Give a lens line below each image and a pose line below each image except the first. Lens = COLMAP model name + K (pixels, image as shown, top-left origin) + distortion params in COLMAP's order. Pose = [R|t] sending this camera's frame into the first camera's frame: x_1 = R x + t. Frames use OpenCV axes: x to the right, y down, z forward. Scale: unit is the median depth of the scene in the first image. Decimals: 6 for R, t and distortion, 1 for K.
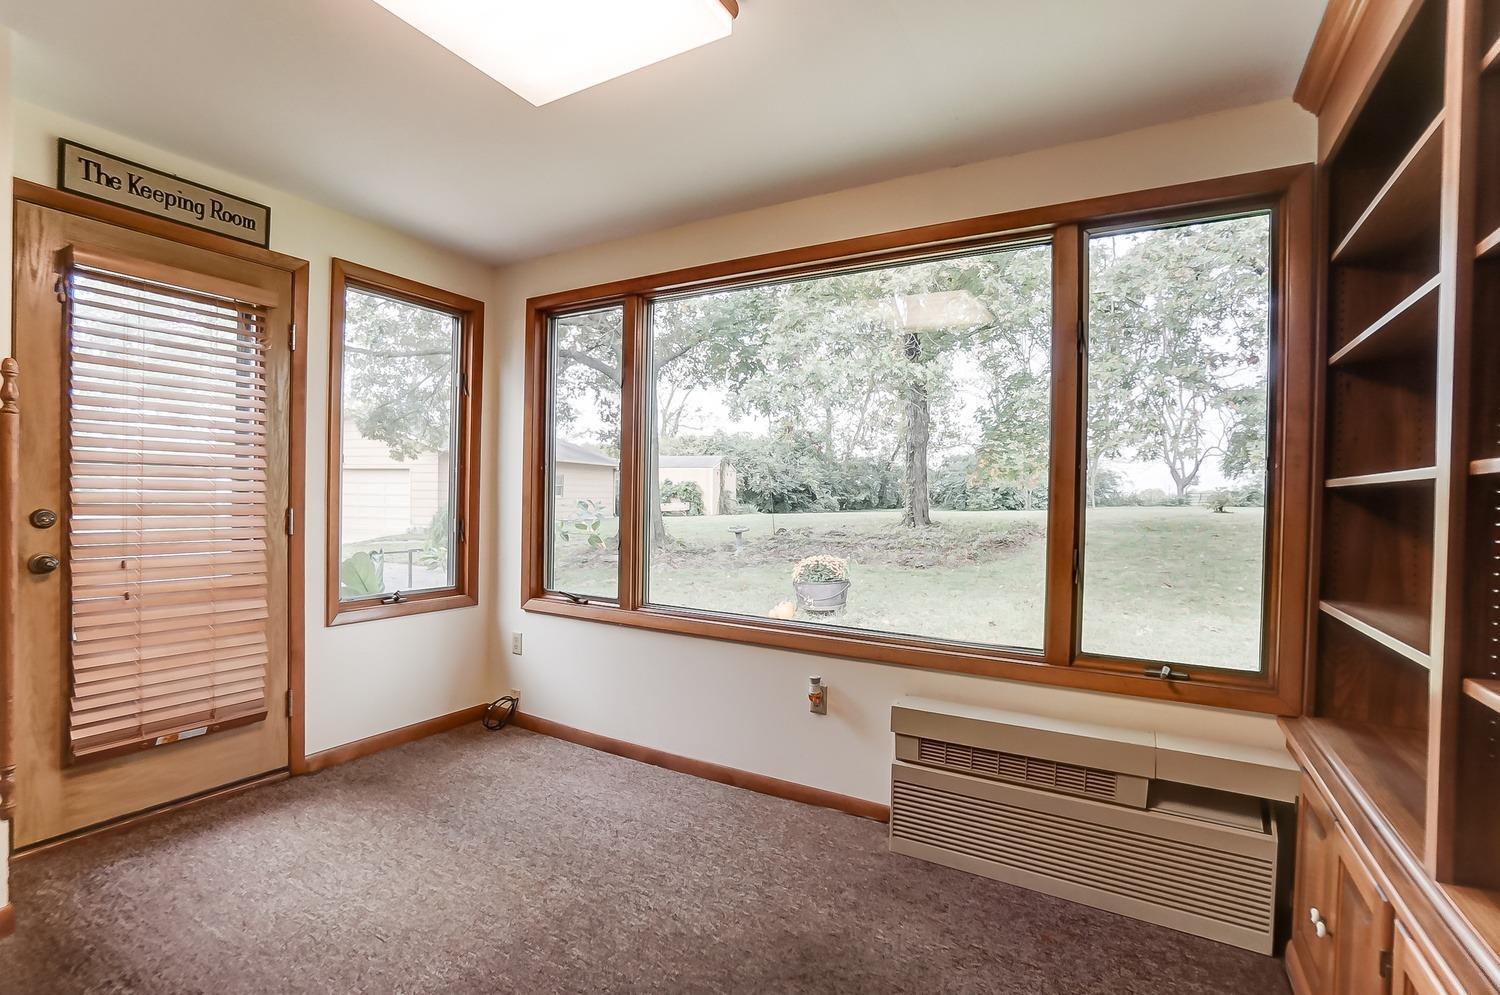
lens RADIAL K [[694.7, 0, 742.9], [0, 694.7, 507.3], [0, 0, 1]] dist [-0.044516, 0.000295]
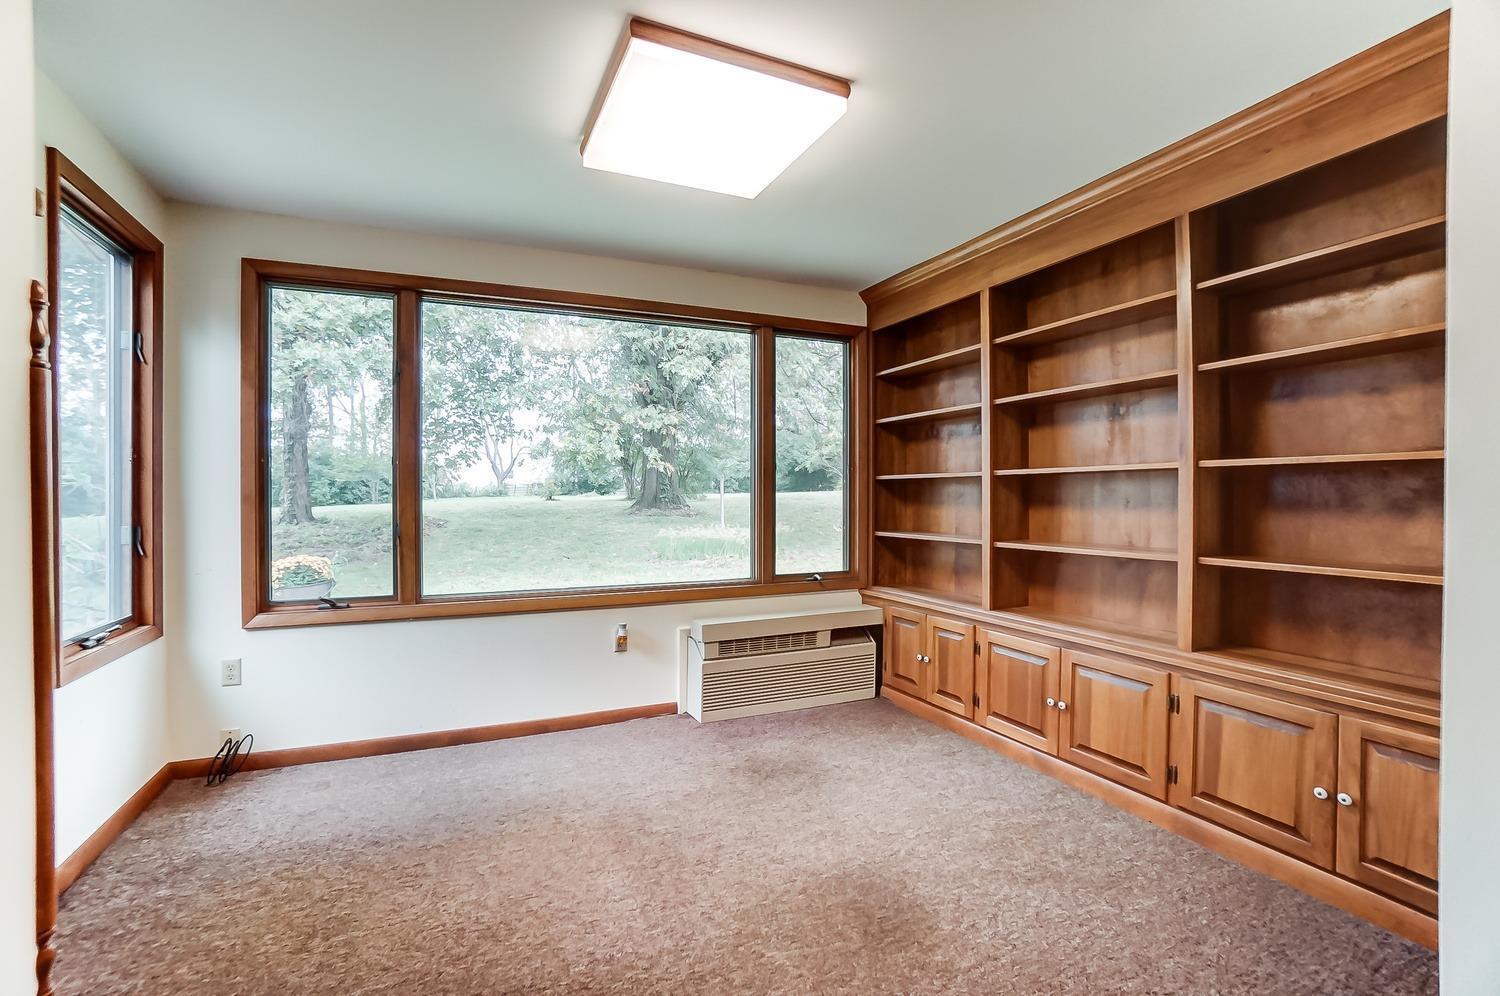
lens RADIAL K [[671.1, 0, 737.9], [0, 671.1, 498.8], [0, 0, 1]] dist [-0.054564, 0.019353]
pose [[0.579816, -0.024847, 0.814368, -0.639580], [0.026348, 0.999584, 0.011738, -0.003284], [-0.814321, 0.014651, 0.580230, 0.056436]]
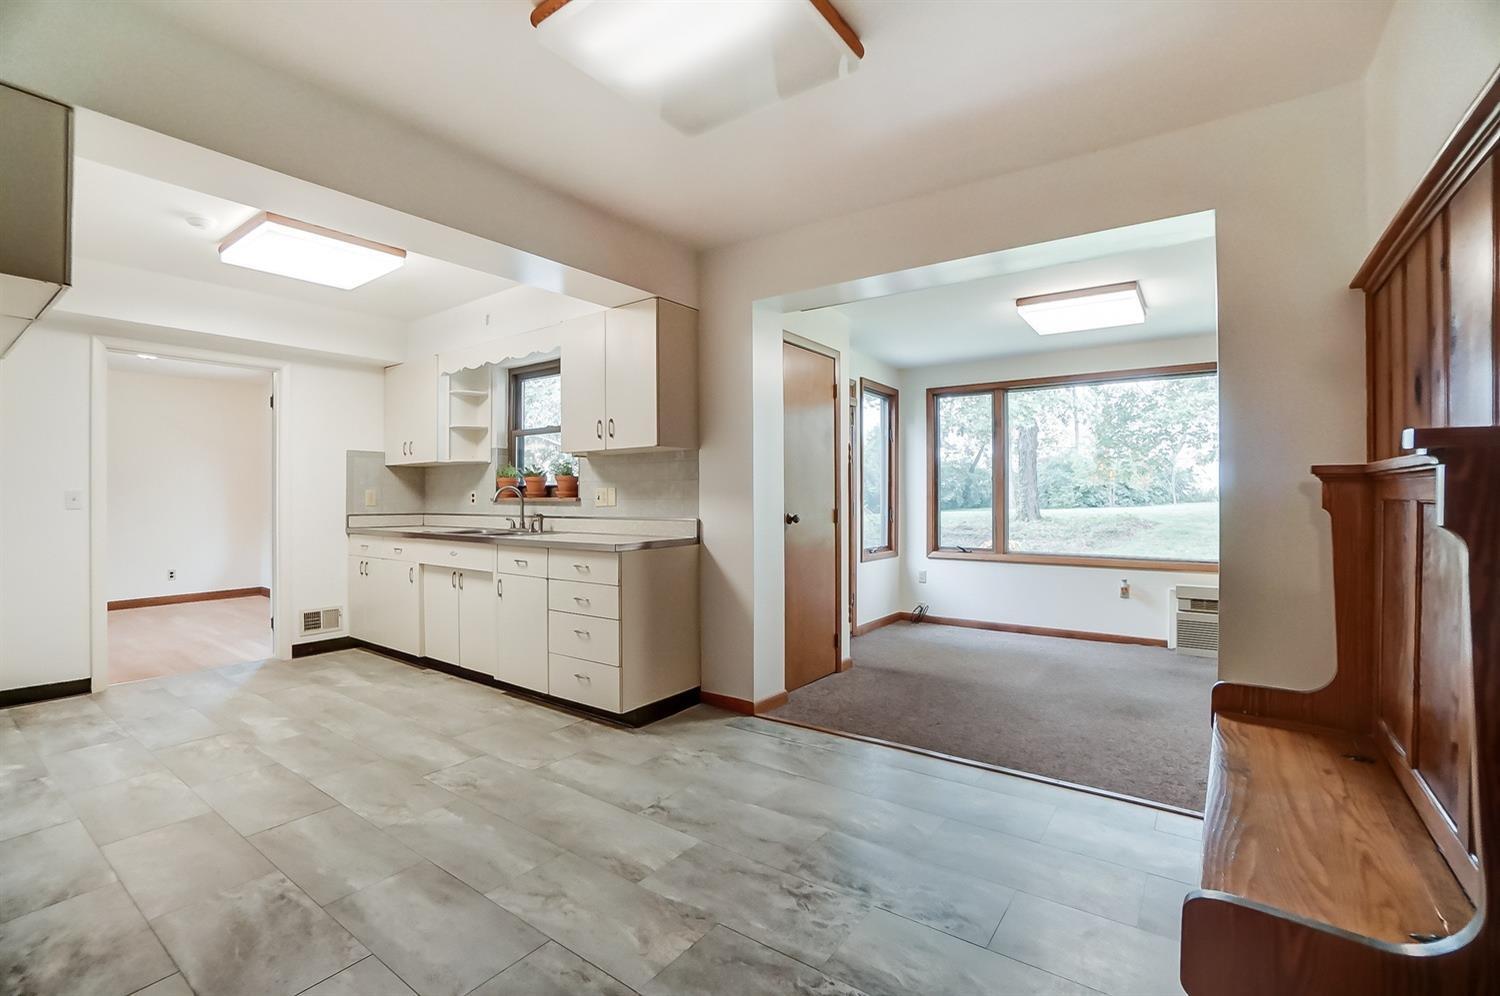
lens RADIAL K [[671.1, 0, 737.9], [0, 671.1, 498.8], [0, 0, 1]] dist [-0.054564, 0.019353]
pose [[0.995173, -0.017270, -0.096609, -0.674847], [0.015504, 0.999699, -0.019001, 0.018496], [0.096908, 0.017411, 0.995141, -0.857398]]
